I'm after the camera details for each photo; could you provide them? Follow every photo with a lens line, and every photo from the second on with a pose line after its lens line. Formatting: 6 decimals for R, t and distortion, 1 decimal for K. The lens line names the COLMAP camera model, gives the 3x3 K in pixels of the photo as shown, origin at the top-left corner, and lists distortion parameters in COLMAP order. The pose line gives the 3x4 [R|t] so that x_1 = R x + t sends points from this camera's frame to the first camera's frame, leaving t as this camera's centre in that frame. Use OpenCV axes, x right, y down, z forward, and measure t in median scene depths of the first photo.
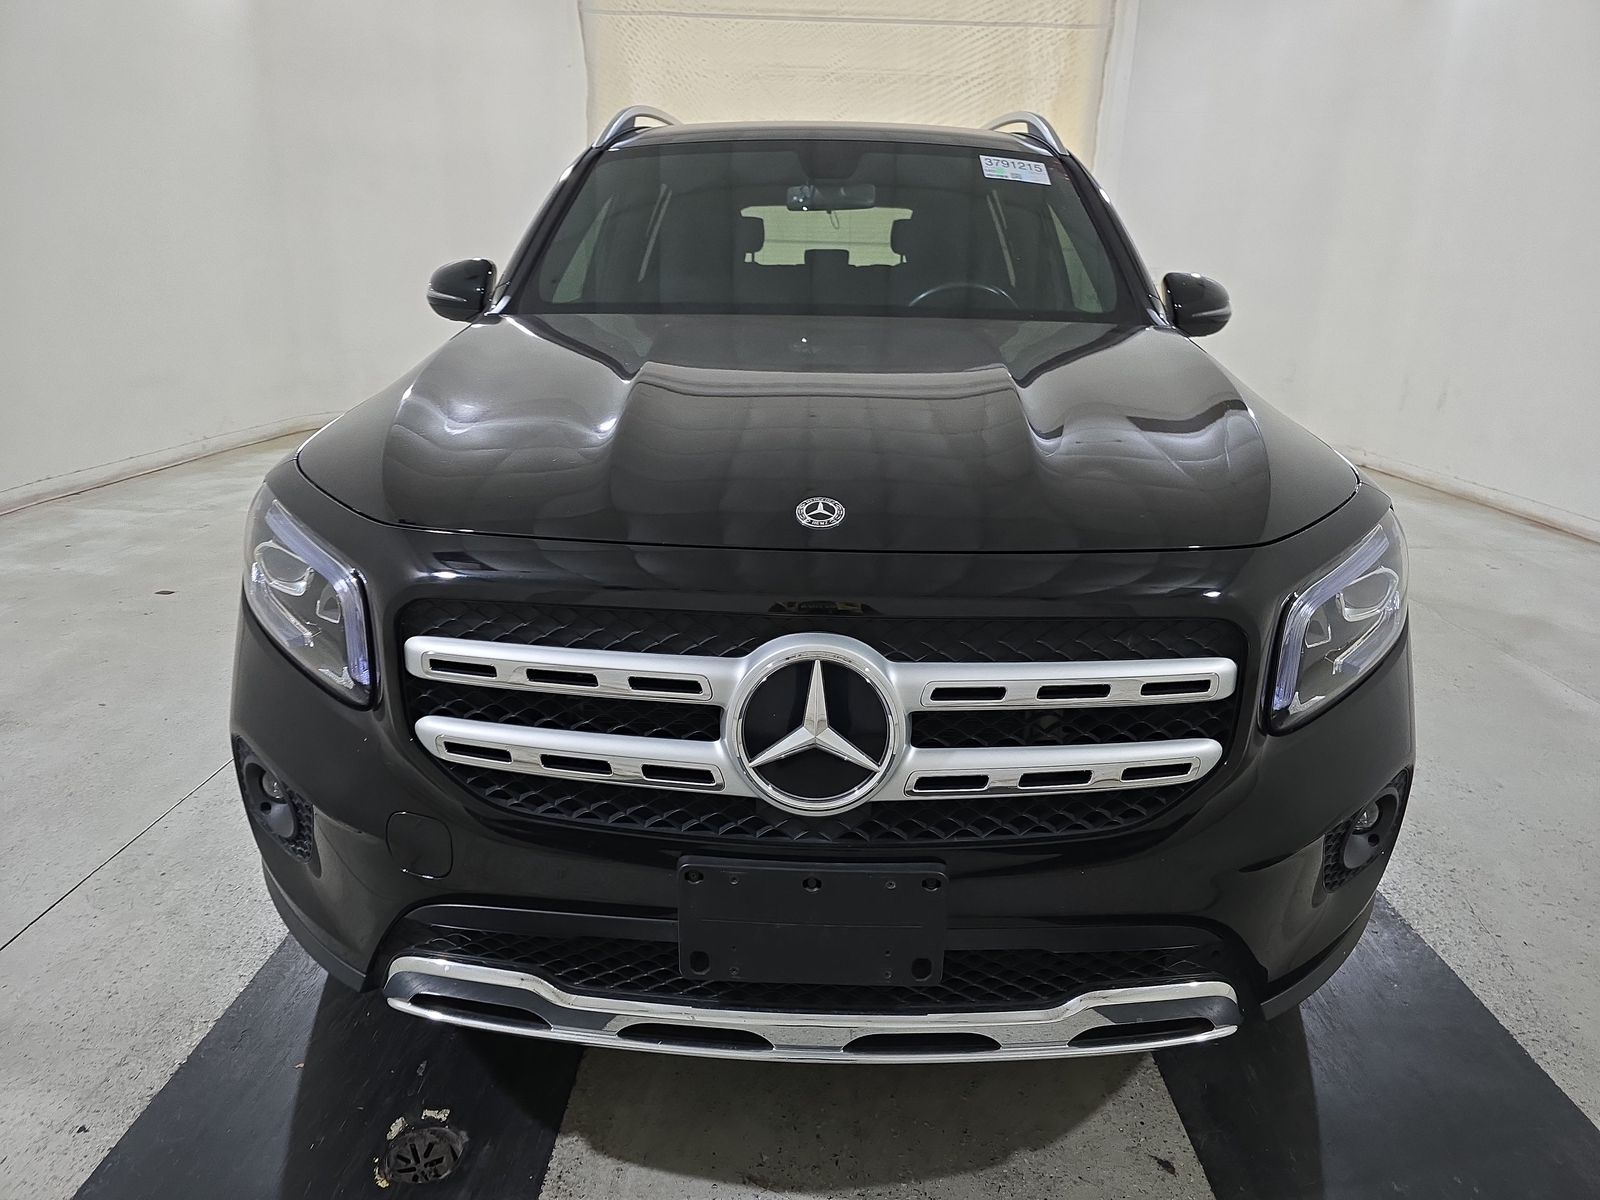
lens RADIAL K [[1079.4, 0, 794.4], [0, 1079.4, 600.5], [0, 0, 1]] dist [0.059703, -0.052209]
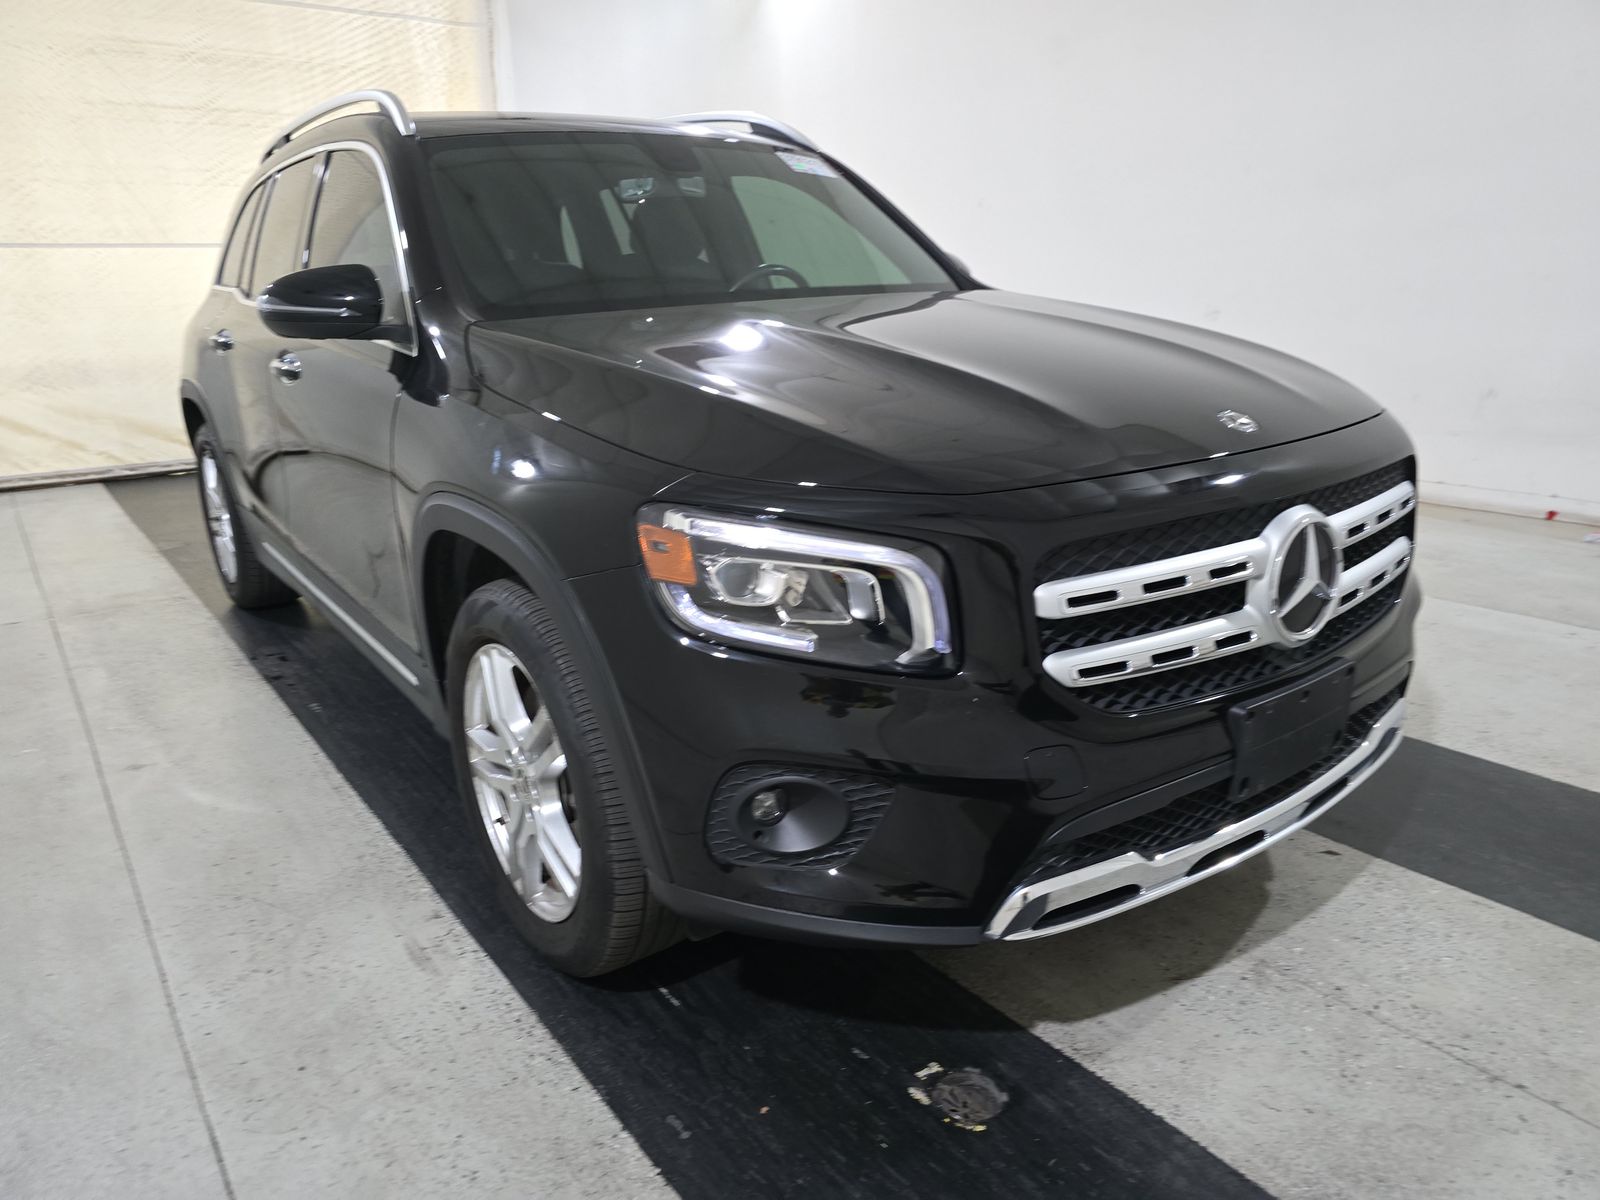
lens RADIAL K [[1094.3, 0, 800.6], [0, 1094.3, 622.3], [0, 0, 1]] dist [-0.000748, -0.000218]
pose [[0.783338, -0.232410, 0.576513, -0.194944], [0.223345, 0.970770, 0.087877, -0.013040], [-0.580085, 0.059924, 0.812349, 0.042691]]
